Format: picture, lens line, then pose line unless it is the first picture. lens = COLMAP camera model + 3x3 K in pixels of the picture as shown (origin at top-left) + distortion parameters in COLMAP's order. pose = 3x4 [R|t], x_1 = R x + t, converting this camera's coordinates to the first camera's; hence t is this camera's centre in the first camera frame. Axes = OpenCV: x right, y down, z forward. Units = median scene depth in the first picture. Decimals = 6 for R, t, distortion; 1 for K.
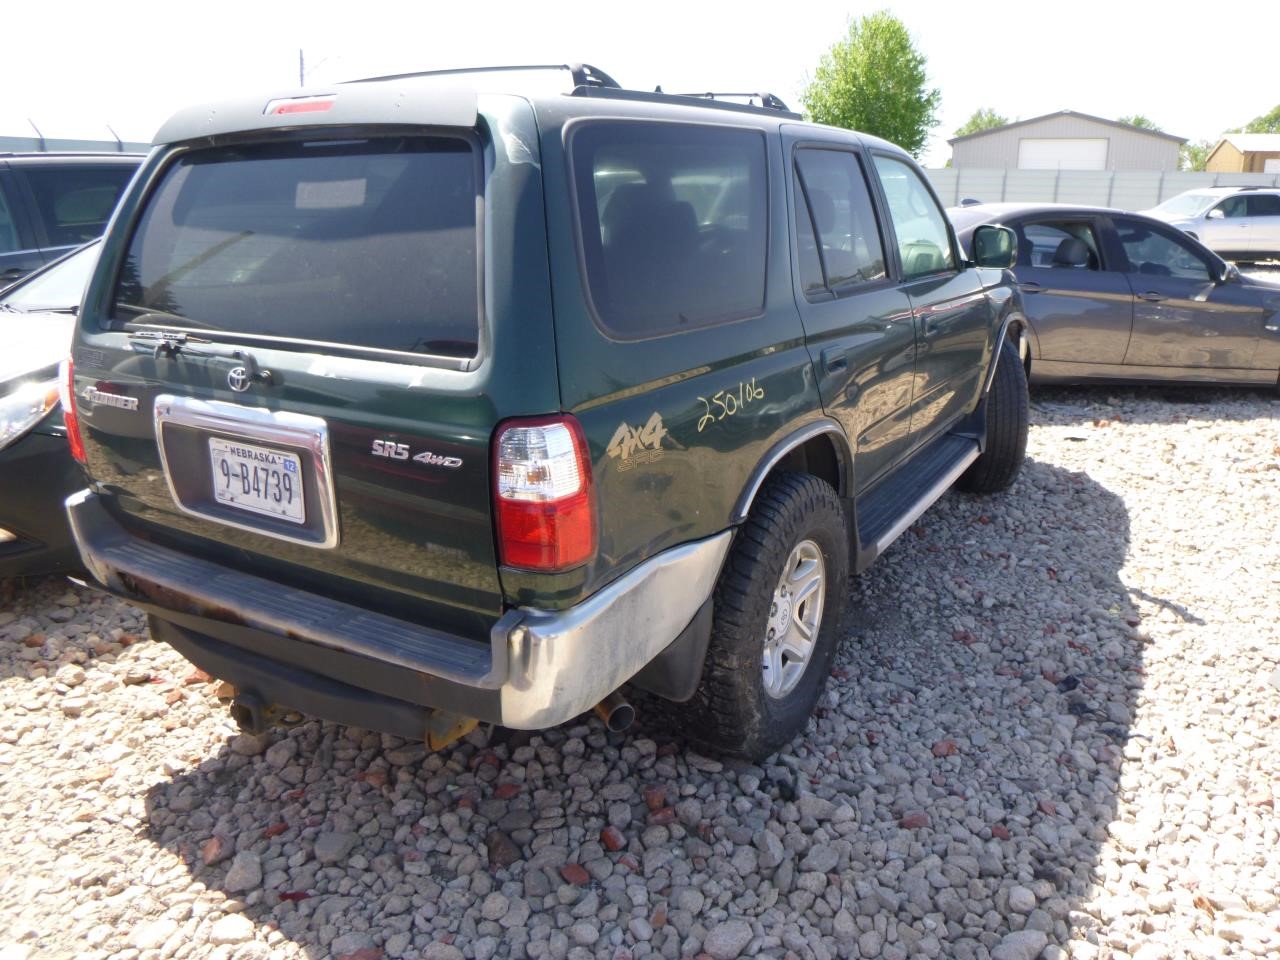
lens RADIAL K [[965.1, 0, 640.8], [0, 965.1, 482.0], [0, 0, 1]] dist [-0.008094, -0.009711]
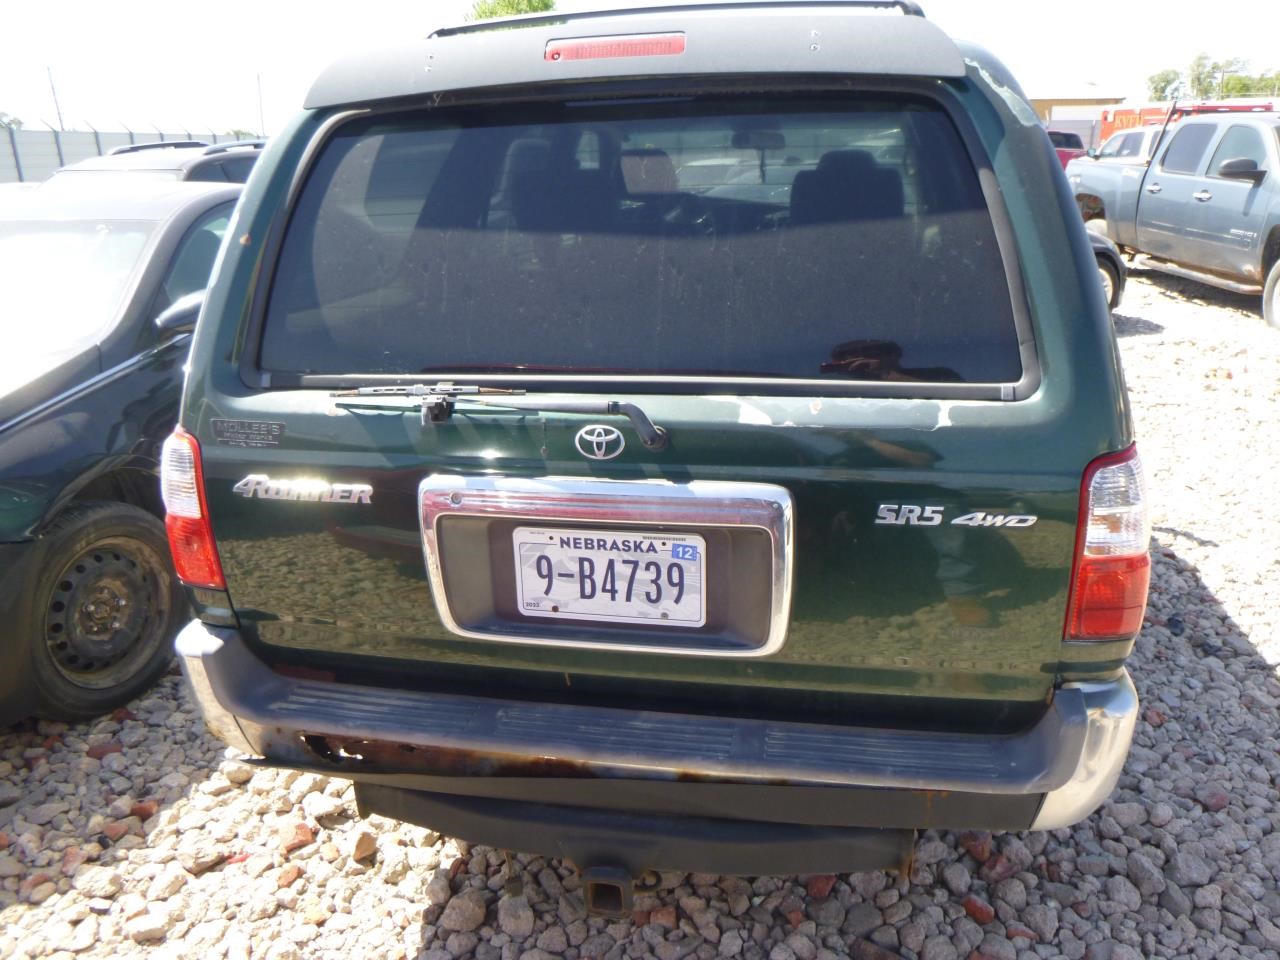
lens RADIAL K [[965.1, 0, 644.6], [0, 965.1, 479.6], [0, 0, 1]] dist [-0.008094, -0.009711]
pose [[0.934774, -0.137276, 0.327648, -0.605577], [0.126170, 0.990481, 0.055026, -0.111461], [-0.332082, -0.010097, 0.943196, 0.318999]]
